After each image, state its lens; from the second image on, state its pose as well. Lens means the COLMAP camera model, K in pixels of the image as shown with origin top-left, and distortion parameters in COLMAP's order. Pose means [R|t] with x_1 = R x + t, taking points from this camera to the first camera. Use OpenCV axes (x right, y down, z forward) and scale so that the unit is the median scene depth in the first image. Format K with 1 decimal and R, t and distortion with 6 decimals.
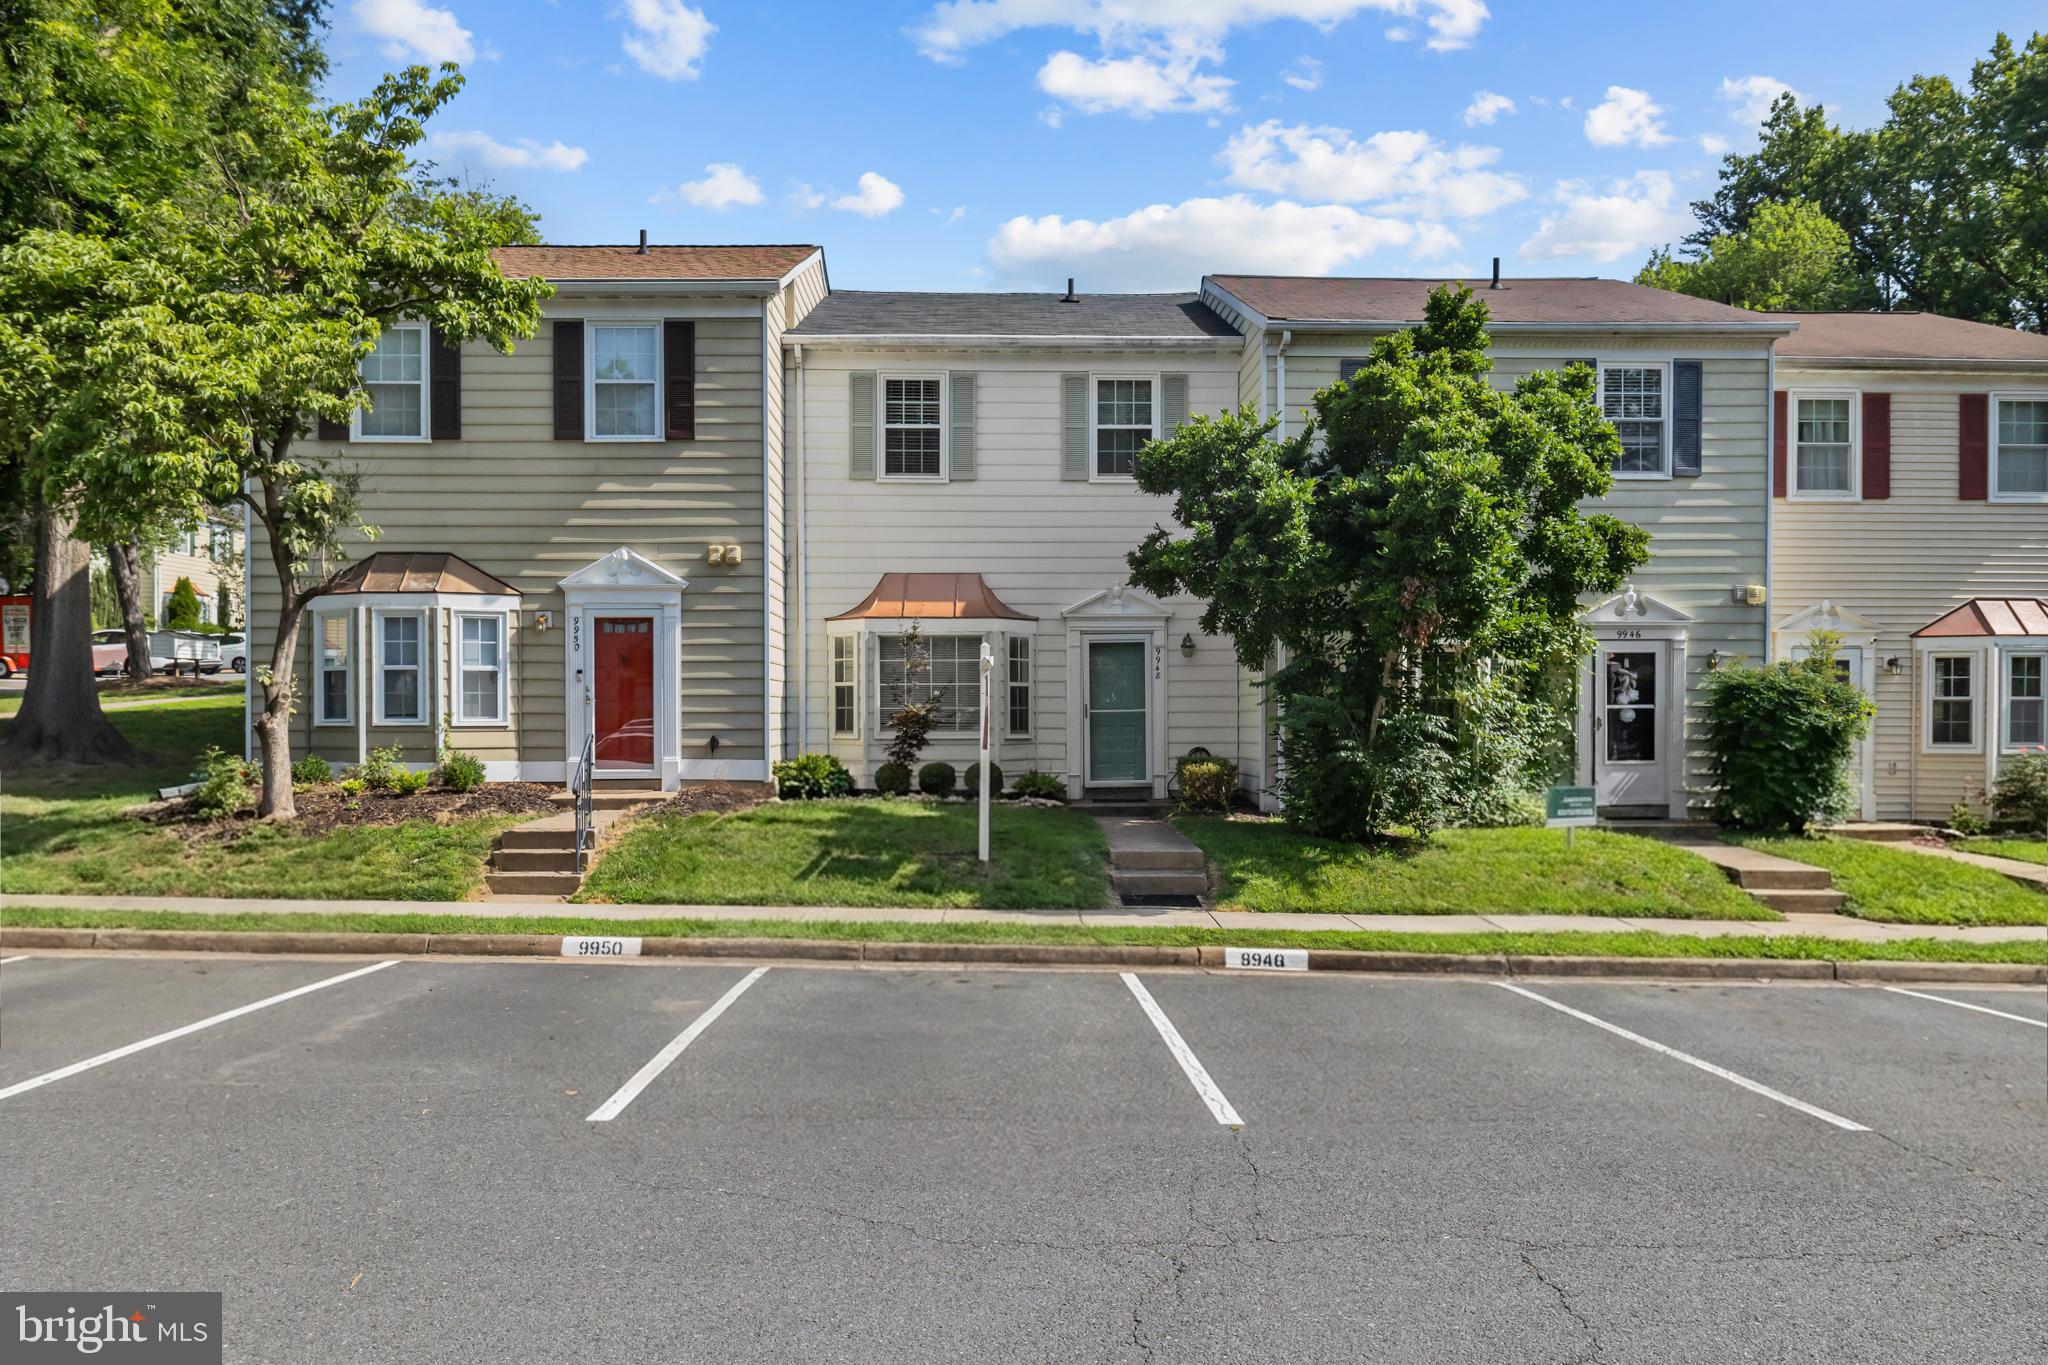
lens RADIAL K [[1416.3, 0, 1023.5], [0, 1416.3, 681.4], [0, 0, 1]] dist [0.005643, 0.000305]
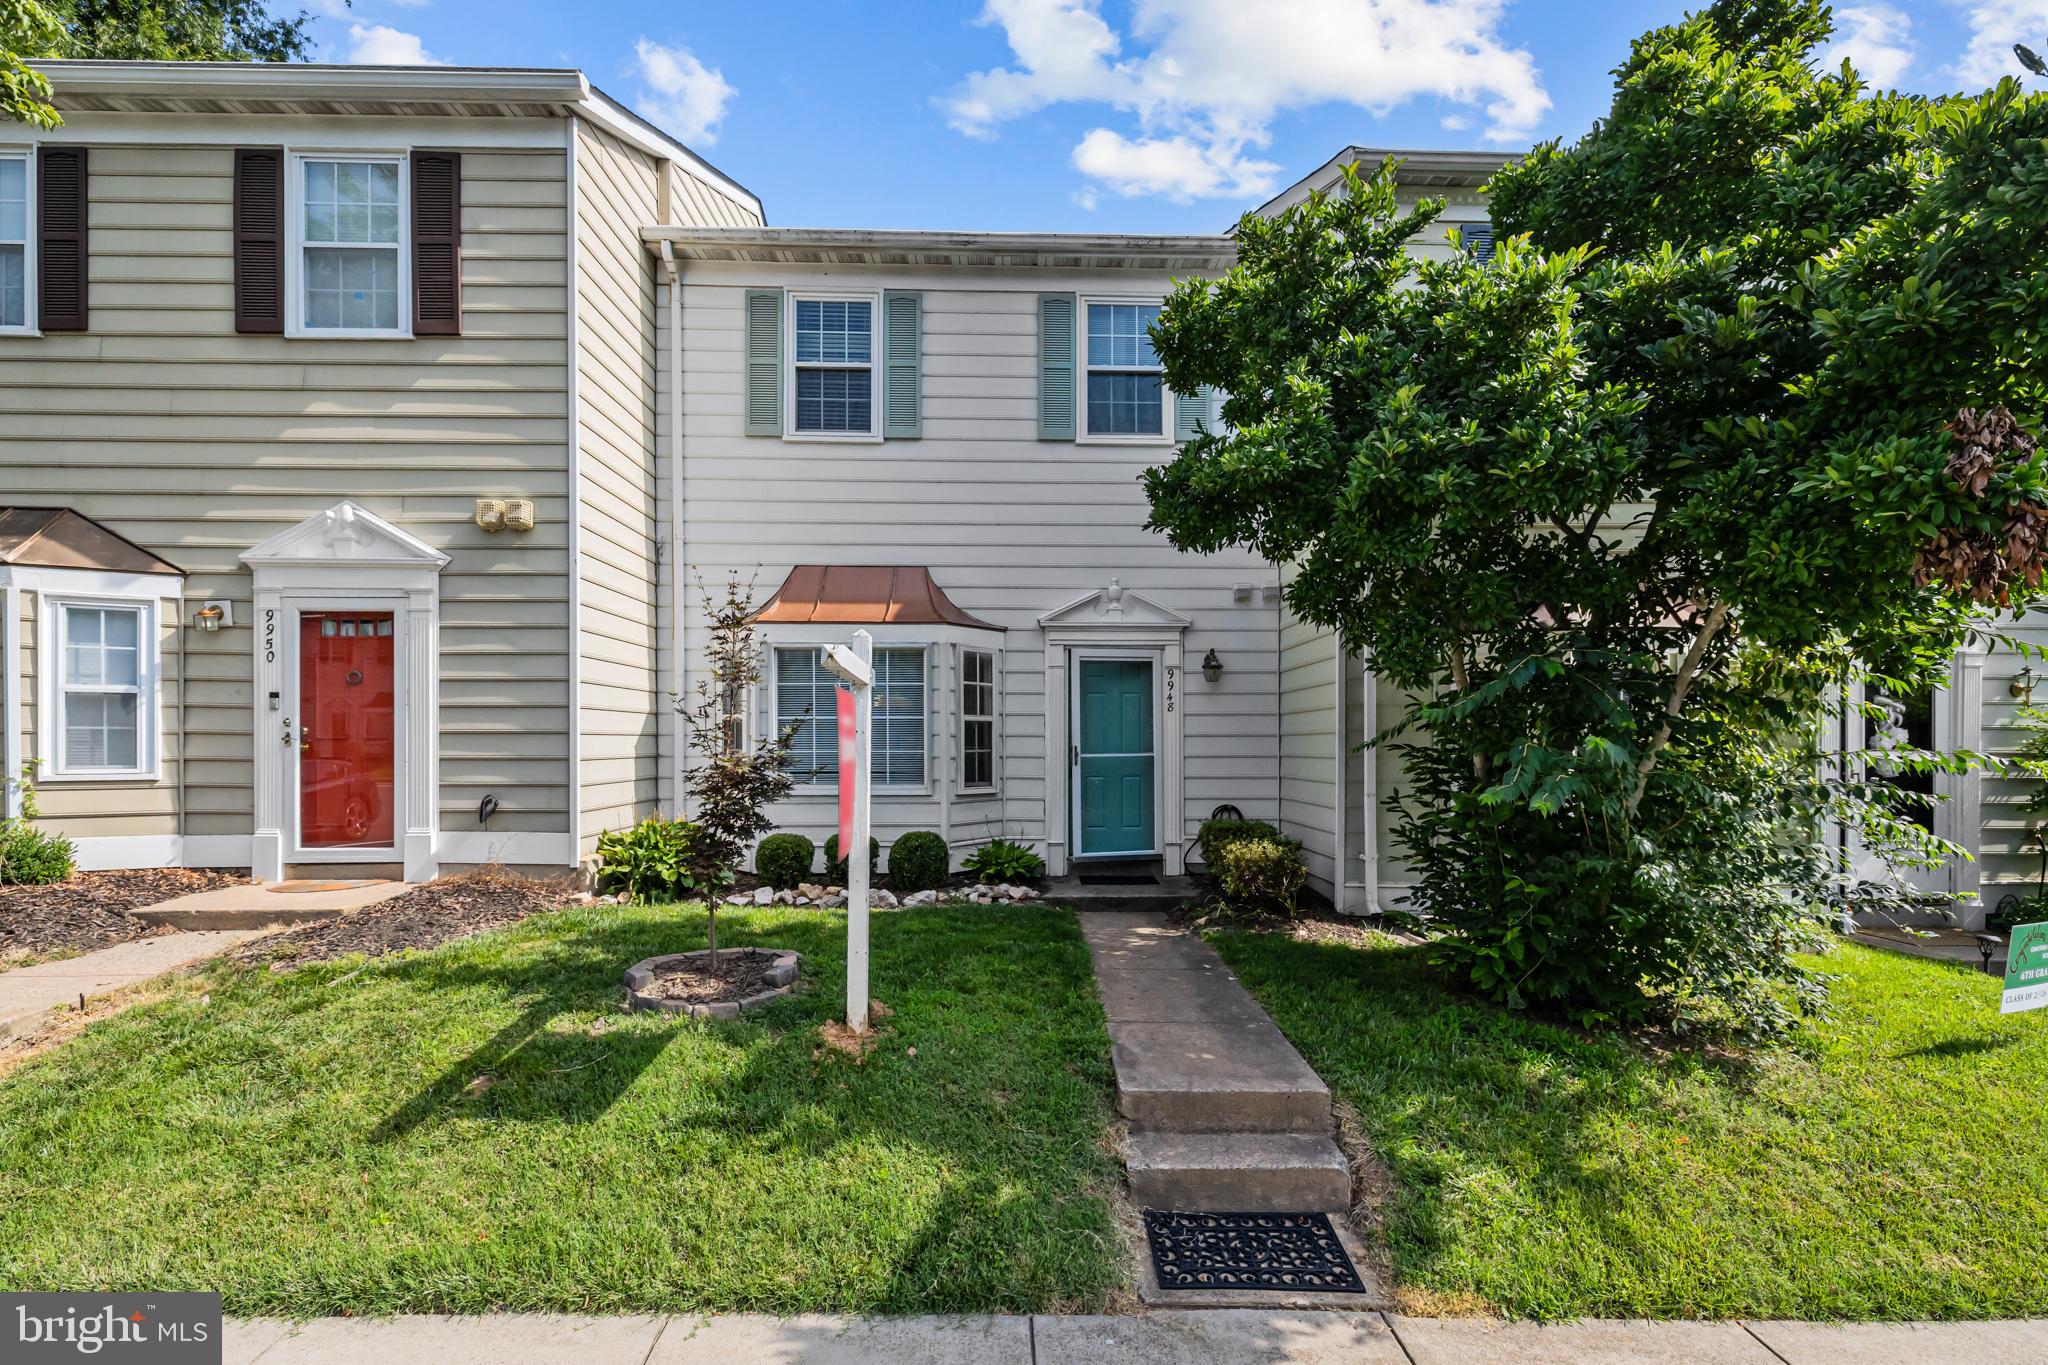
lens RADIAL K [[868.6, 0, 983.1], [0, 868.6, 695.3], [0, 0, 1]] dist [-0.003722, 0.001228]
pose [[0.997852, 0.000804, -0.065497, 0.031481], [-0.002817, 0.999526, -0.030651, 0.004360], [0.065441, 0.030769, 0.997382, 0.624047]]
